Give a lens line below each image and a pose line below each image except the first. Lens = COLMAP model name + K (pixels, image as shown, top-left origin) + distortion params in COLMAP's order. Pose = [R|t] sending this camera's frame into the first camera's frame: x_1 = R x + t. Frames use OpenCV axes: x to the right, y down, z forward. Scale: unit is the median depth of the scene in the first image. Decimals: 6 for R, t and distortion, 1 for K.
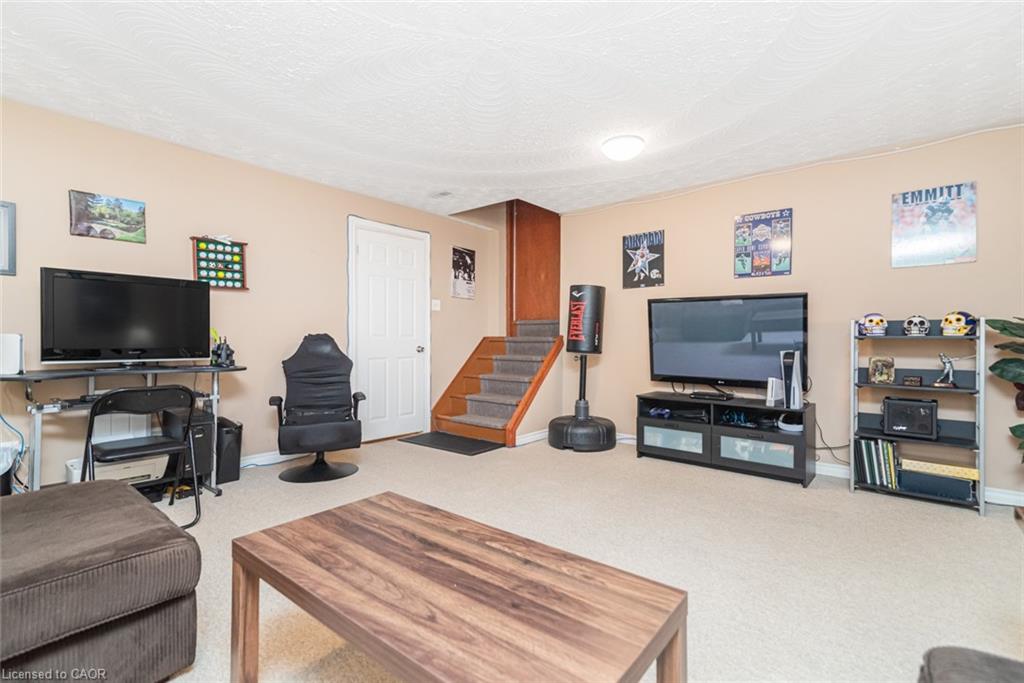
lens RADIAL K [[464.3, 0, 503.7], [0, 464.3, 339.8], [0, 0, 1]] dist [0.001926, -0.000132]
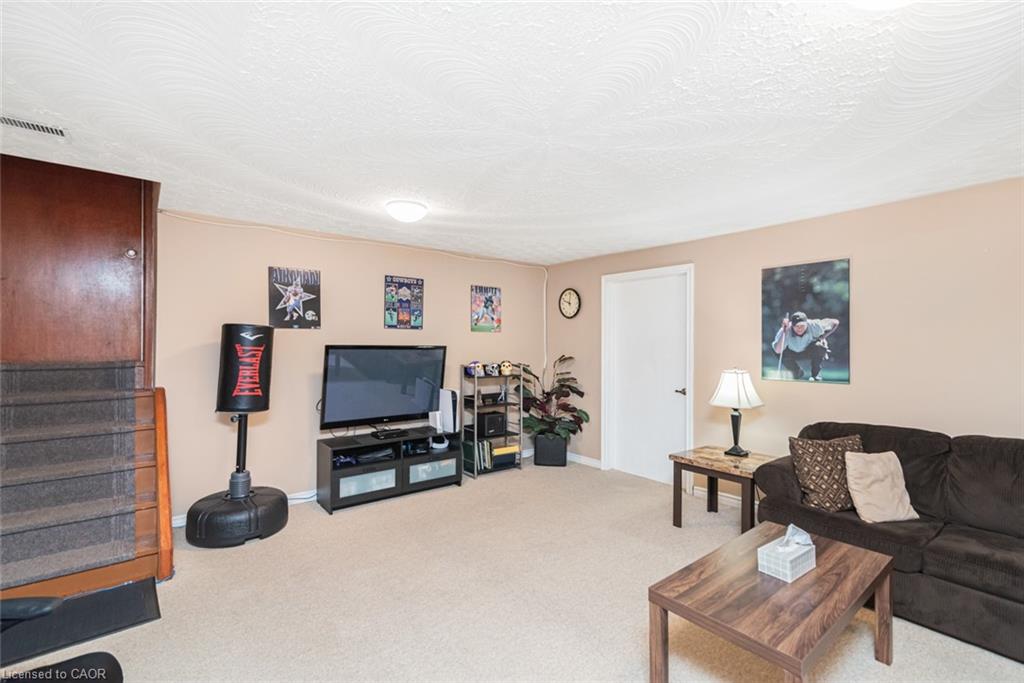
lens RADIAL K [[464.3, 0, 503.7], [0, 464.3, 339.8], [0, 0, 1]] dist [0.001926, -0.000132]
pose [[0.189813, 0.000859, 0.981820, -0.602703], [-0.000341, 1.000000, -0.000809, -0.106113], [-0.981820, -0.000181, 0.189814, 0.502765]]
